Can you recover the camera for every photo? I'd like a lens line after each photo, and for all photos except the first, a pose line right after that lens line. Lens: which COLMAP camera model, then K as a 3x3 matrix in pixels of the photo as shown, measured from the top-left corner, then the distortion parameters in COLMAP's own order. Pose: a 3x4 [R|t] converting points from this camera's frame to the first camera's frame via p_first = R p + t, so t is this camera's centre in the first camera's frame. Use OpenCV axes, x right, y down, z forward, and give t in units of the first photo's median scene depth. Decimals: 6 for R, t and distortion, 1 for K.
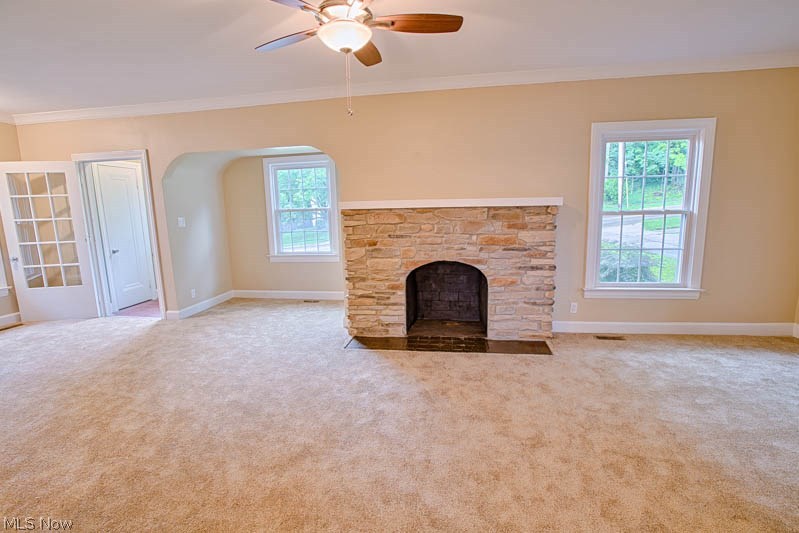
lens RADIAL K [[363.1, 0, 399.5], [0, 363.1, 266.5], [0, 0, 1]] dist [-0.035784, 0.012907]
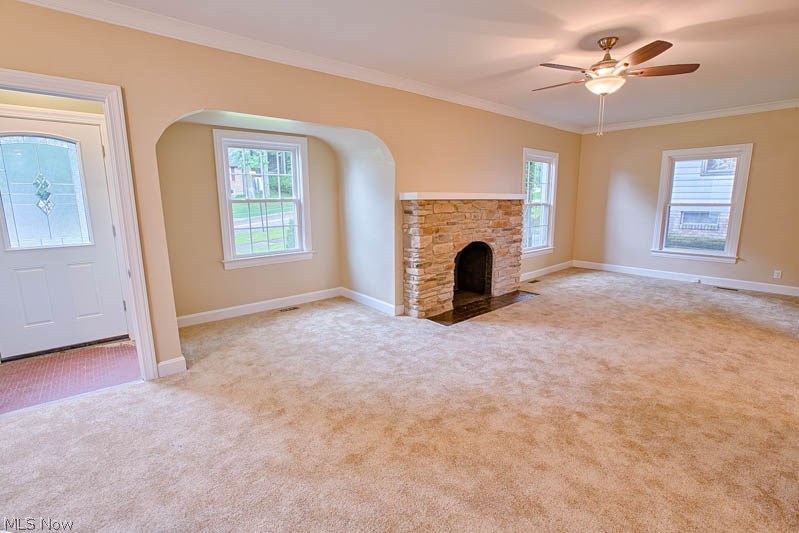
lens RADIAL K [[363.1, 0, 399.5], [0, 363.1, 266.5], [0, 0, 1]] dist [-0.035784, 0.012907]
pose [[0.654723, -0.119857, 0.746306, -0.999136], [0.113252, 0.991758, 0.059922, -0.034551], [-0.747336, 0.045289, 0.662901, 0.353764]]
